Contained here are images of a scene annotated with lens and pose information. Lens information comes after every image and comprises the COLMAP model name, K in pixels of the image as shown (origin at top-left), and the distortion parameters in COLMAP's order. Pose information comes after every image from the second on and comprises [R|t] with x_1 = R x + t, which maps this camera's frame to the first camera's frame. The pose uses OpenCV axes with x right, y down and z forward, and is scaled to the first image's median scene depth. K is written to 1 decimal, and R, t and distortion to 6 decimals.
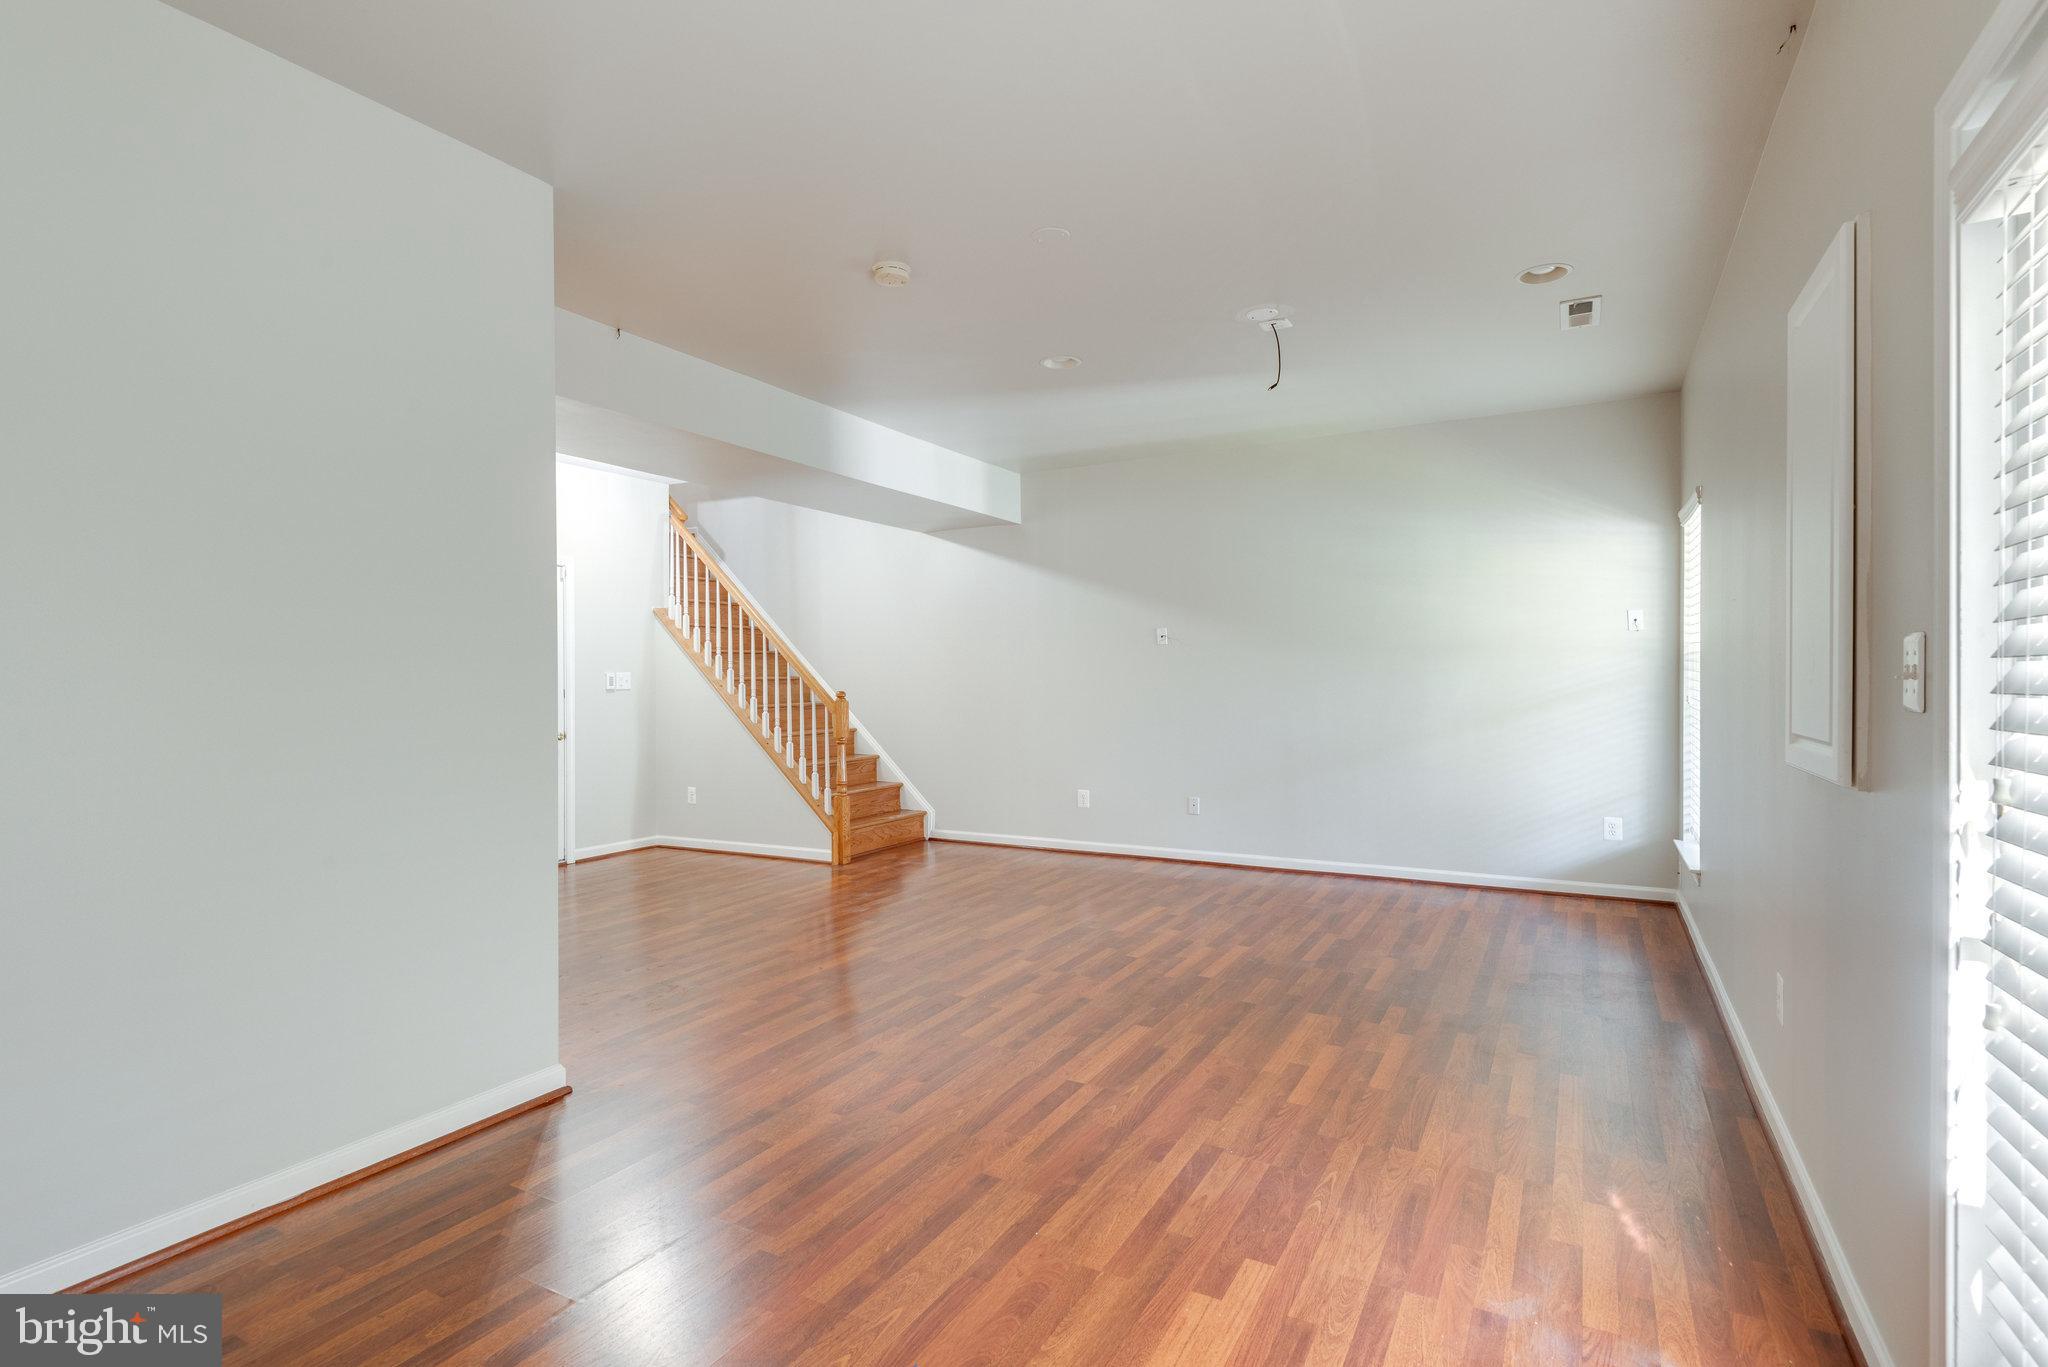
lens RADIAL K [[994.4, 0, 1033.1], [0, 994.4, 689.3], [0, 0, 1]] dist [0.016013, -0.002713]
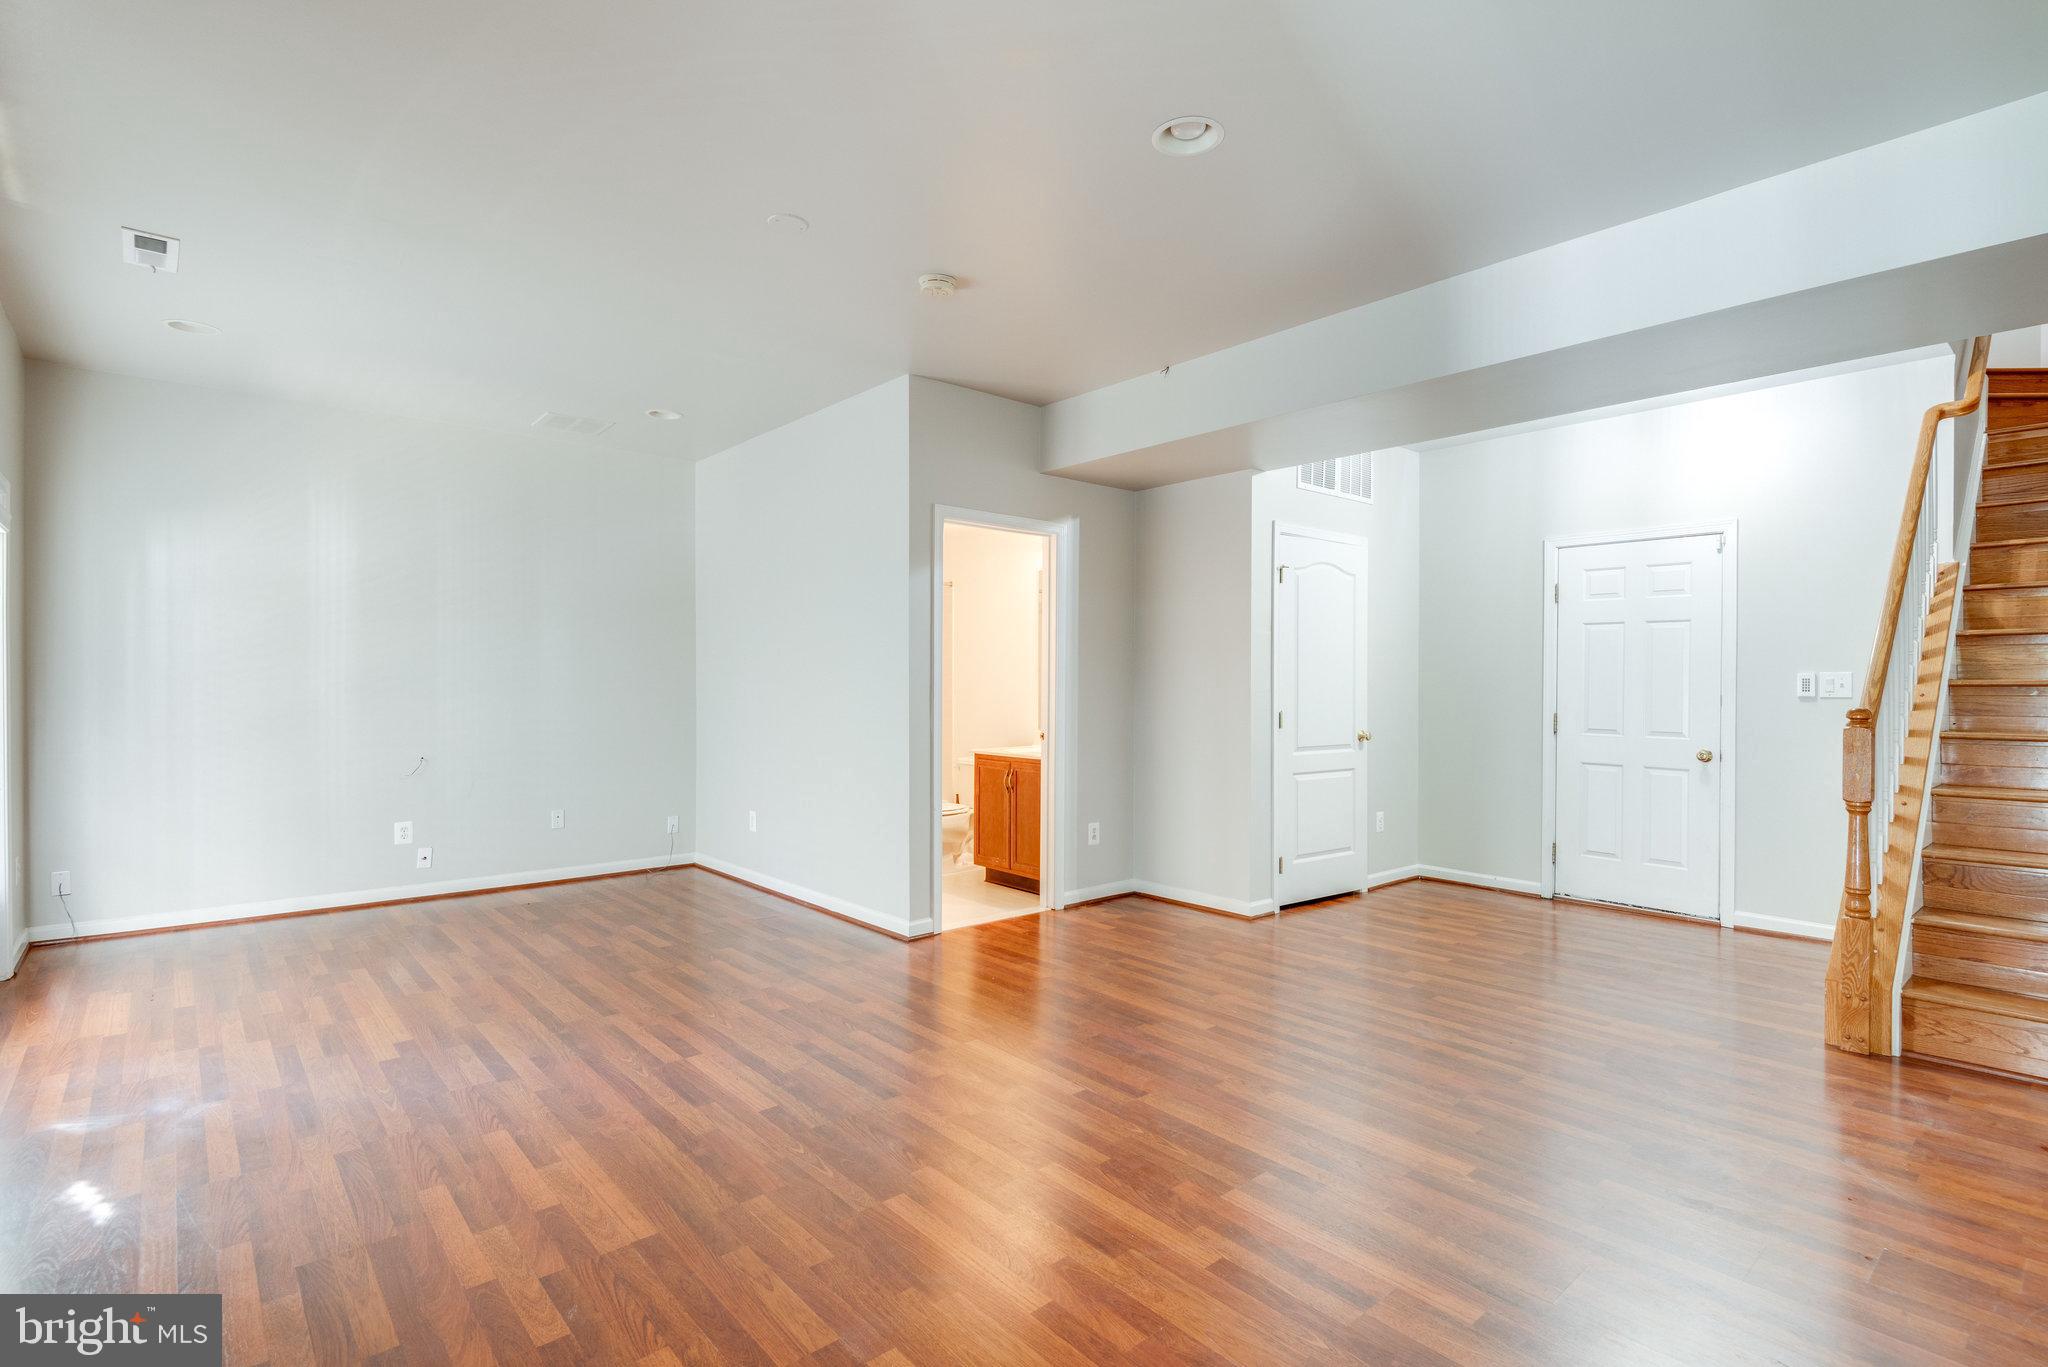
lens RADIAL K [[994.4, 0, 1059.1], [0, 994.4, 674.5], [0, 0, 1]] dist [0.016013, -0.002713]
pose [[-0.334015, 0.012168, -0.942489, 0.914675], [-0.001906, 0.999906, 0.013585, -0.041517], [0.942566, 0.006334, -0.333961, 1.695184]]
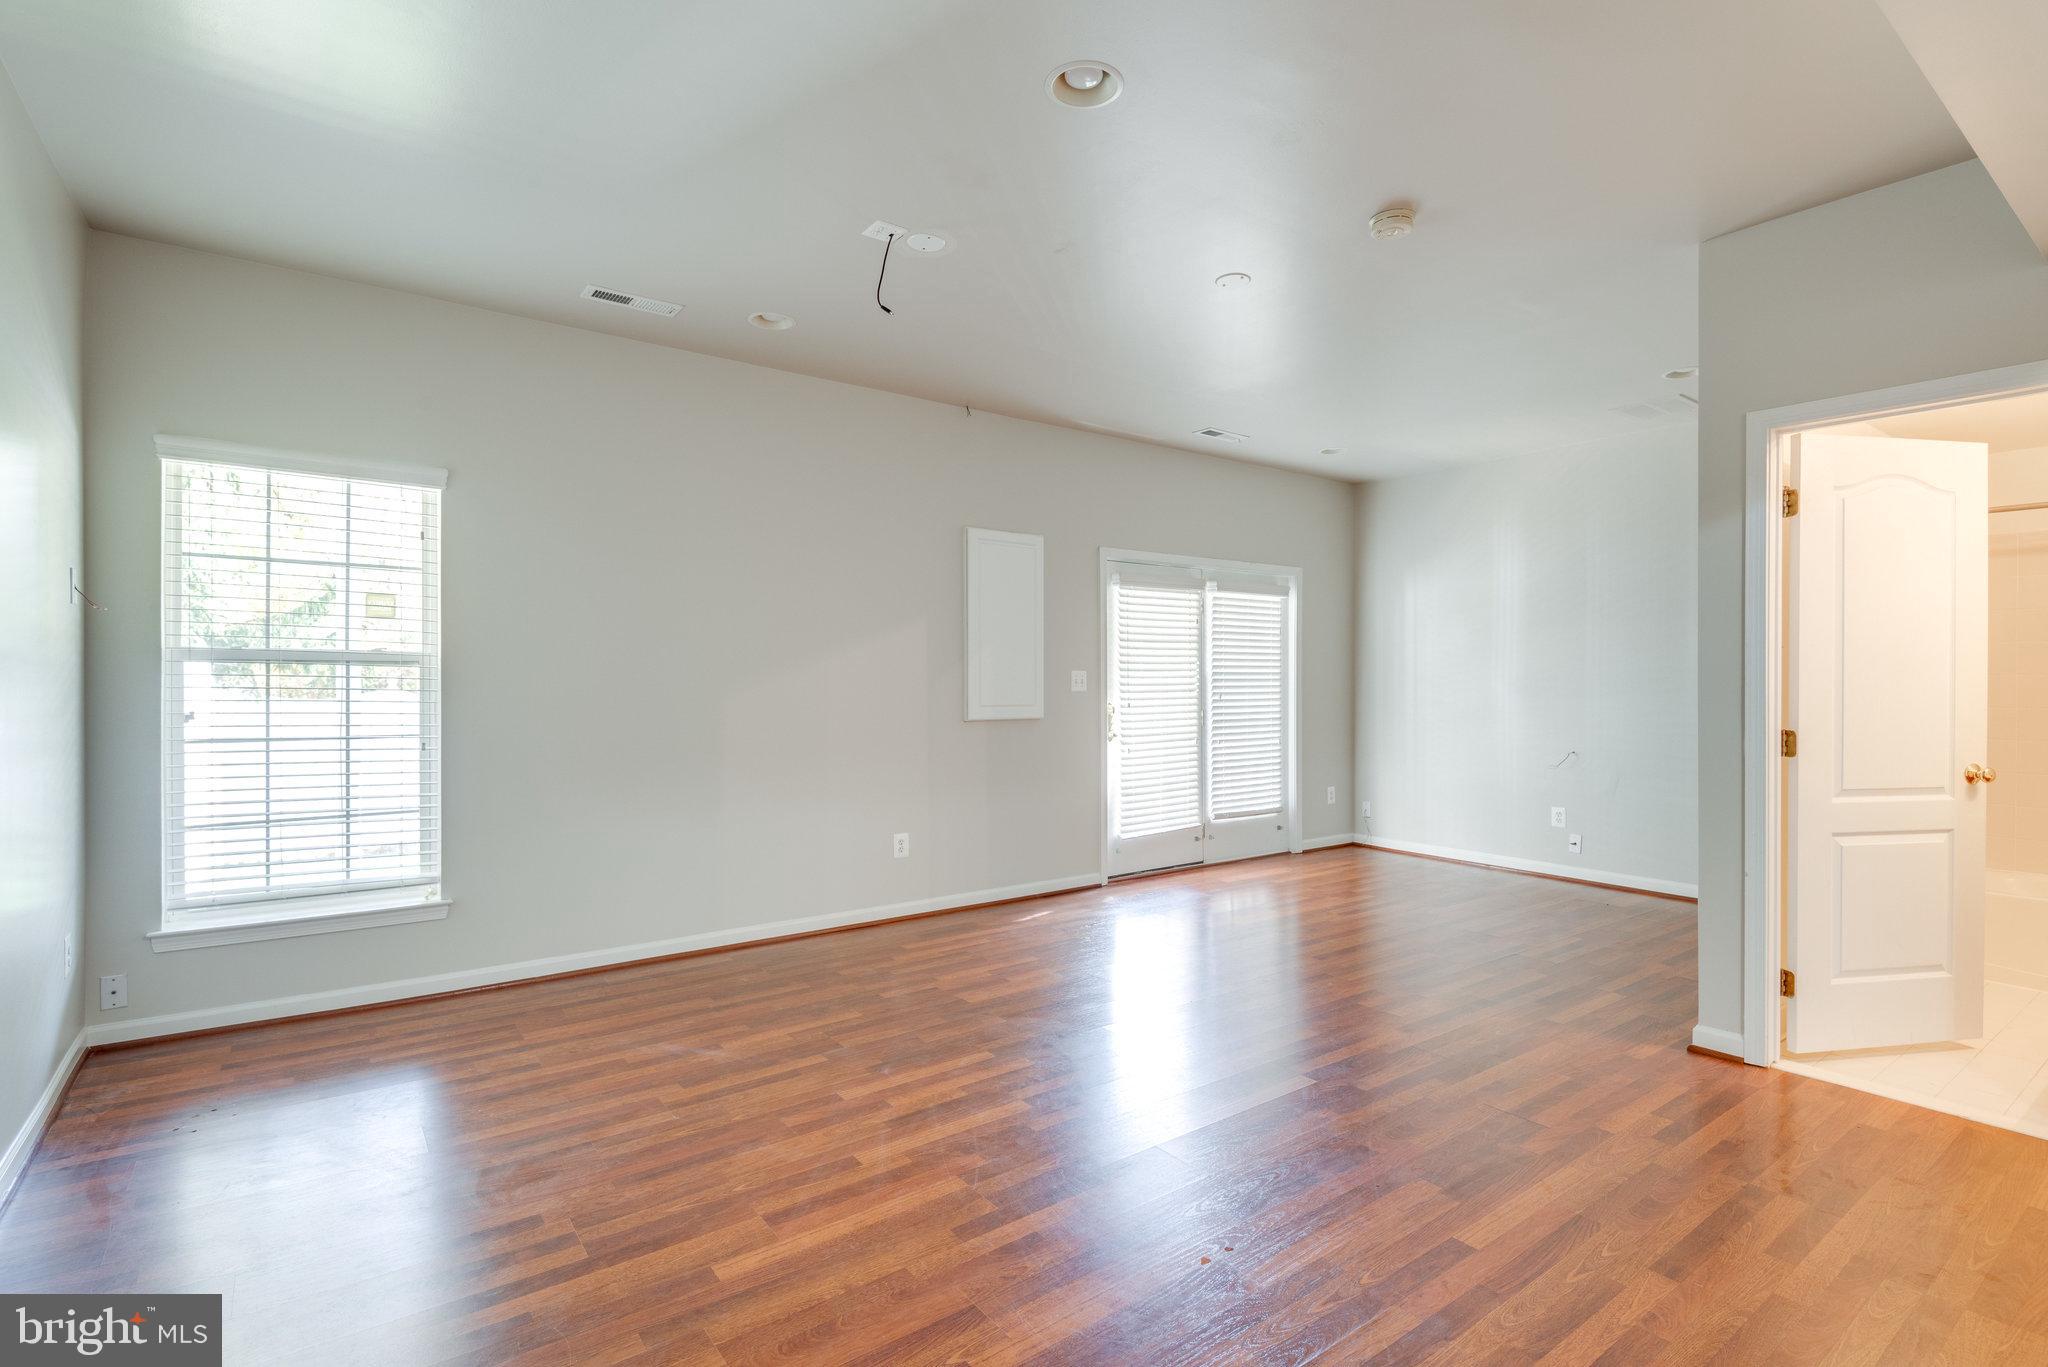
lens RADIAL K [[994.4, 0, 1016.5], [0, 994.4, 681.8], [0, 0, 1]] dist [0.016013, -0.002713]
pose [[-0.907357, 0.007161, 0.420300, -0.246588], [0.009592, 0.999947, 0.003672, -0.019262], [-0.420251, 0.007364, -0.907378, 2.259837]]
